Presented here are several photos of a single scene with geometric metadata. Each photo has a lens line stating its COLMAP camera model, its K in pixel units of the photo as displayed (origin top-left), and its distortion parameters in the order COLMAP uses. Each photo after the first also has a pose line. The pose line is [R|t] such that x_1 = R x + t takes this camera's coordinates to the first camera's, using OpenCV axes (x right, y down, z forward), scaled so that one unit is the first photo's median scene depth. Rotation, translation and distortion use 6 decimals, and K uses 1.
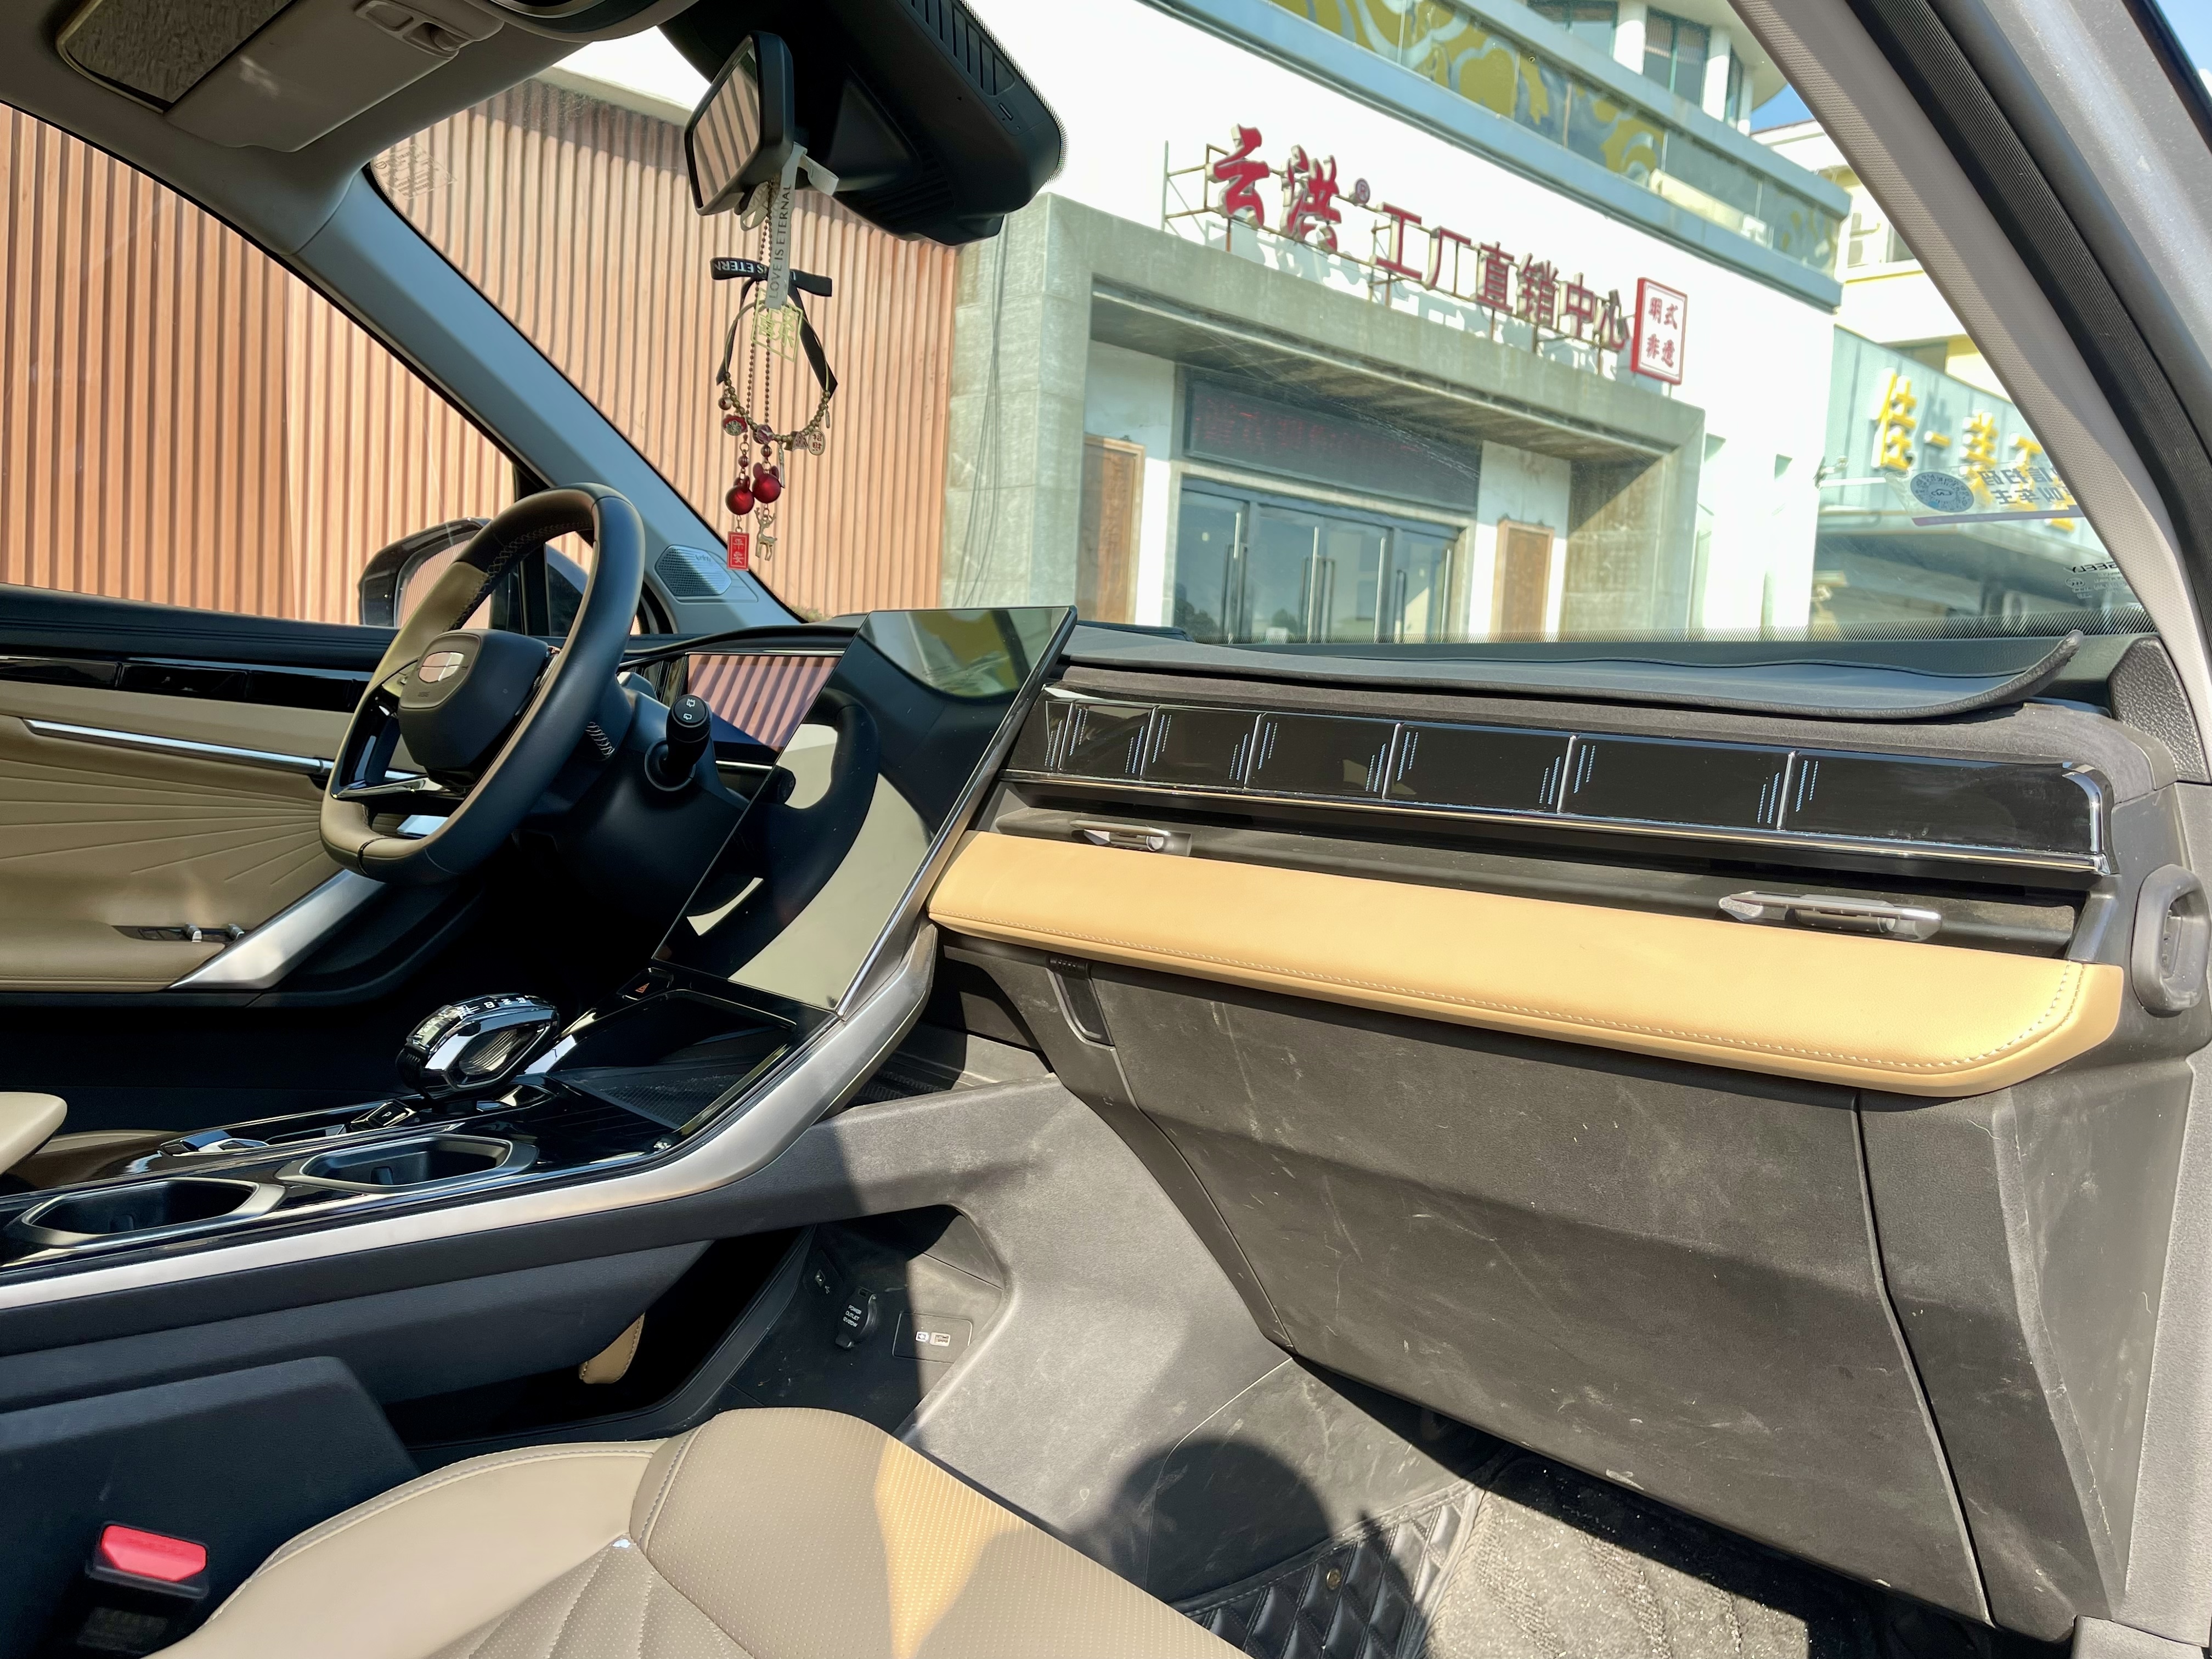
lens RADIAL K [[1734.3, 0, 1106.0], [0, 1734.3, 829.5], [0, 0, 1]] dist [0.001872, -0.000880]
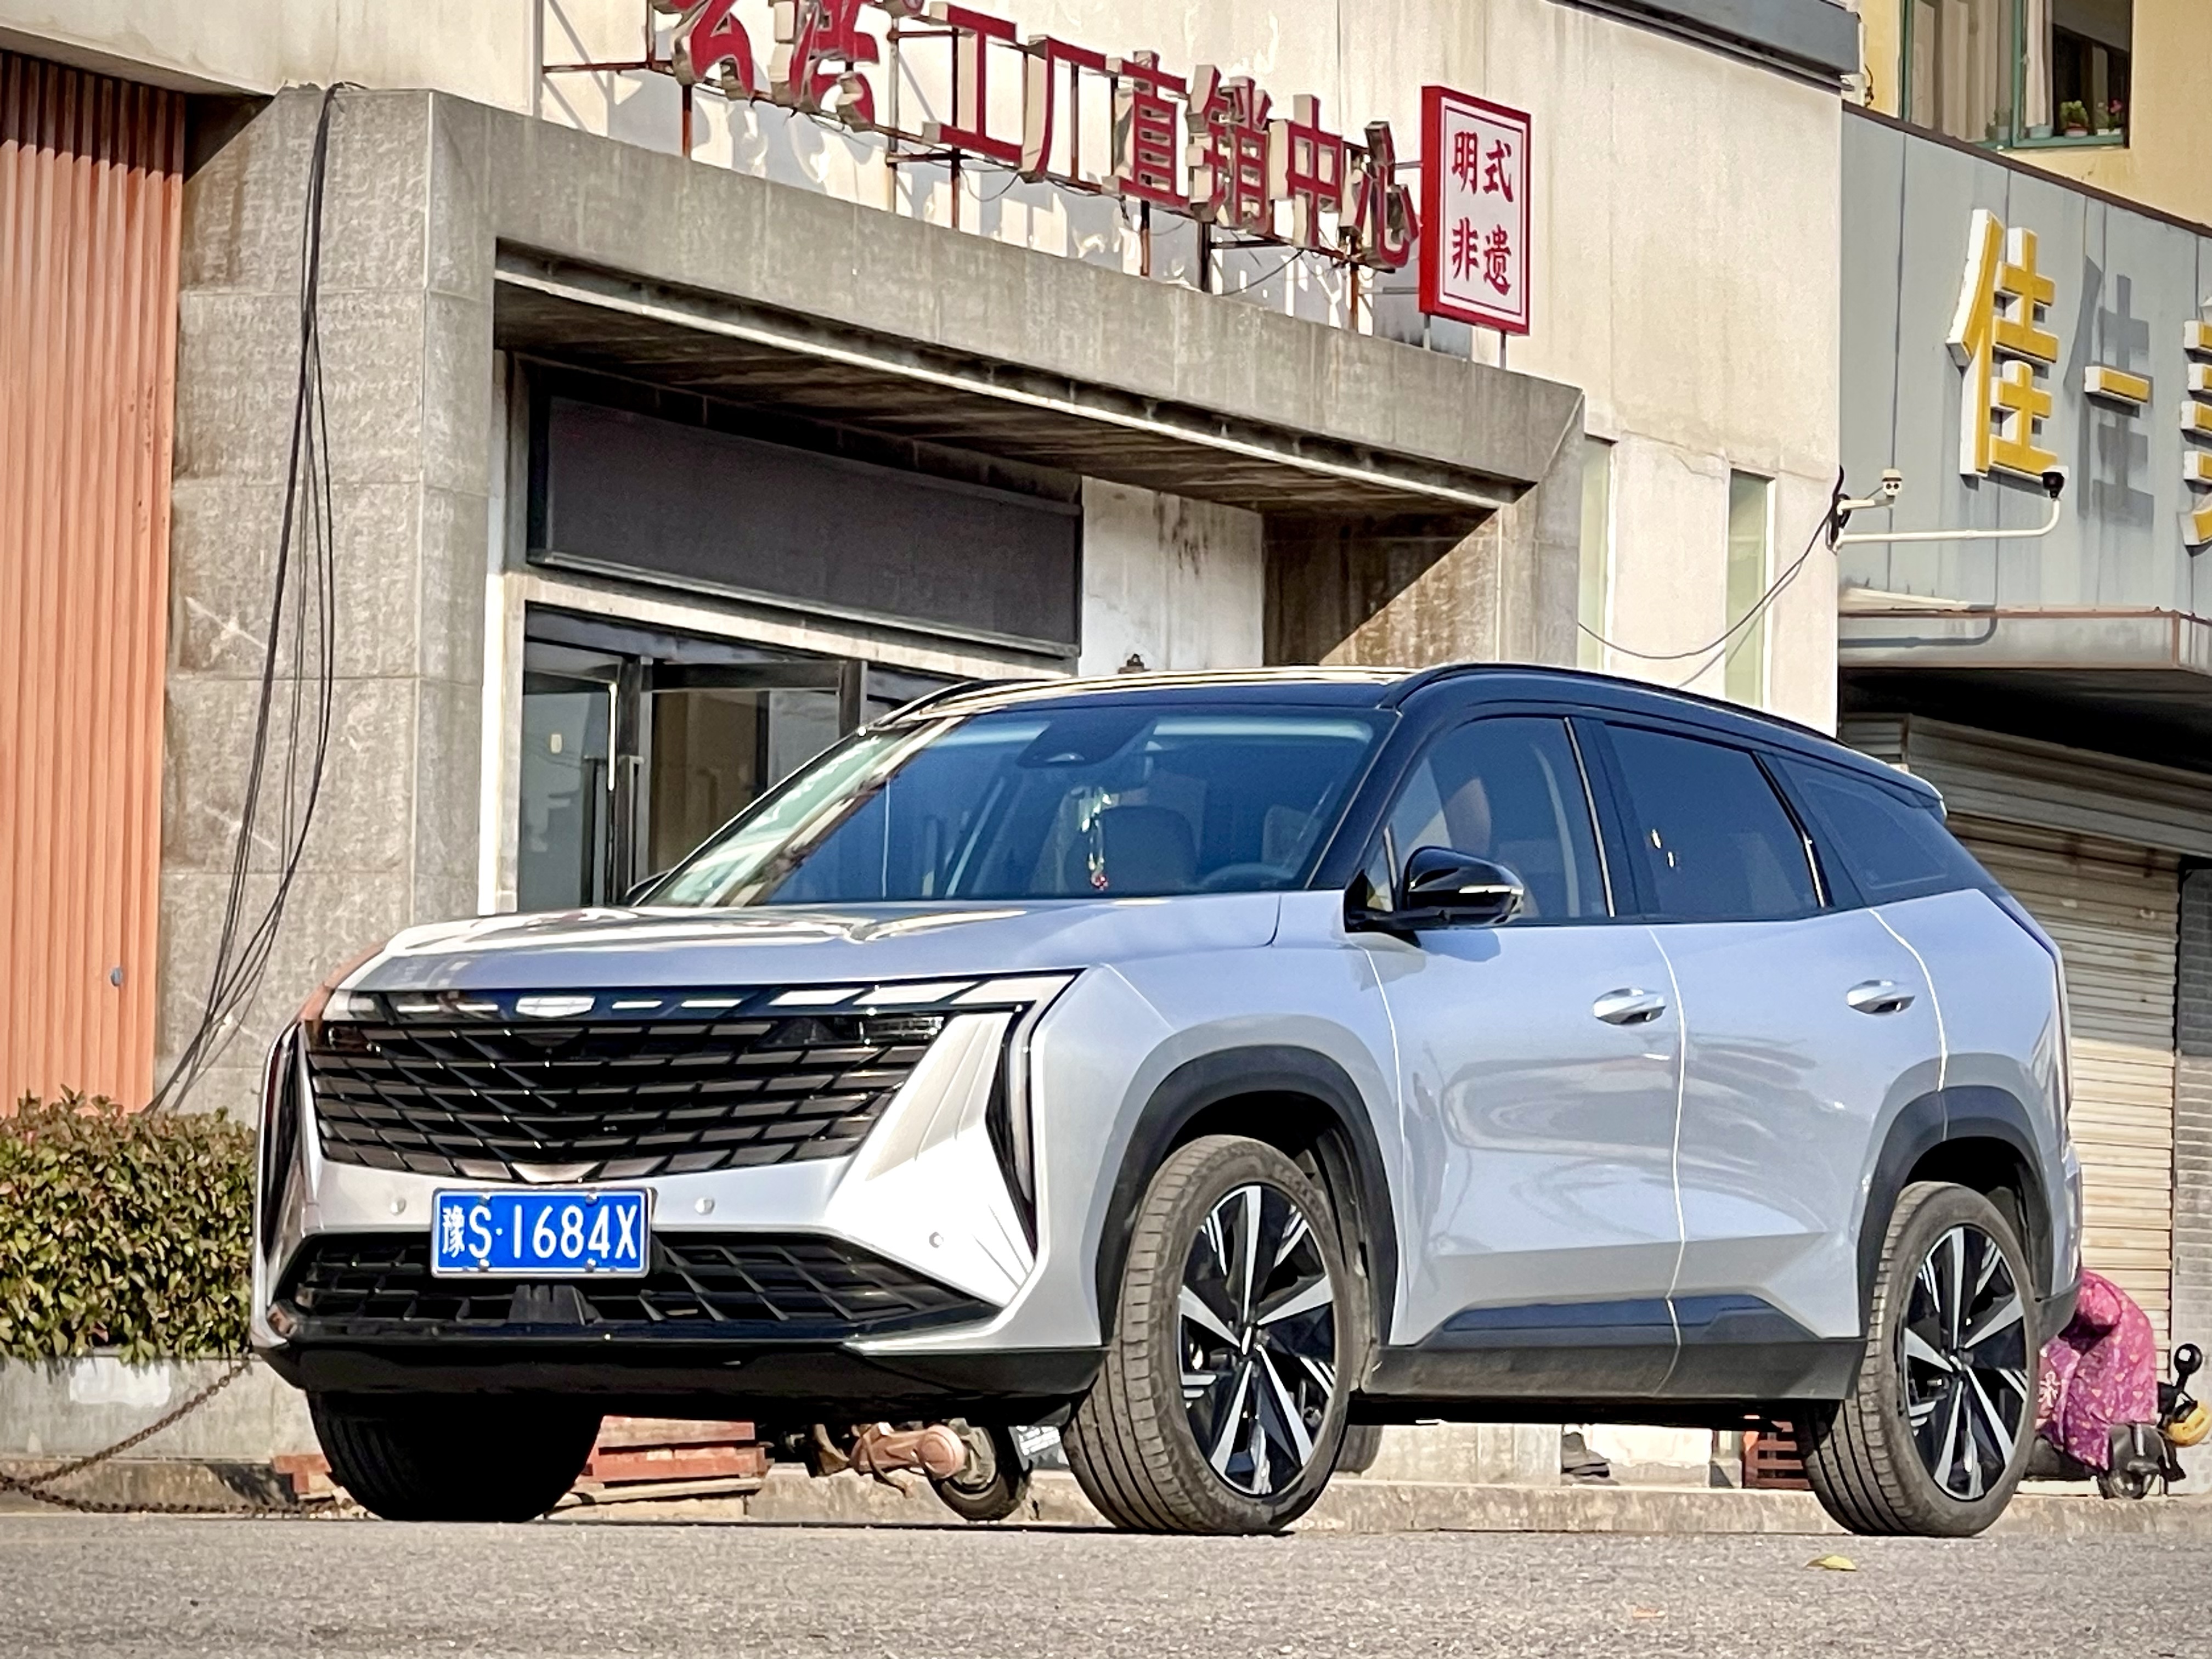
lens RADIAL K [[9916.9, 0, 1106.0], [0, 9916.9, 829.5], [0, 0, 1]] dist [1.295865, -102.505021]
pose [[0.944531, -0.013881, 0.328130, -0.569581], [0.053393, 0.992305, -0.111716, 0.121462], [-0.324054, 0.123039, 0.938003, -1.226678]]
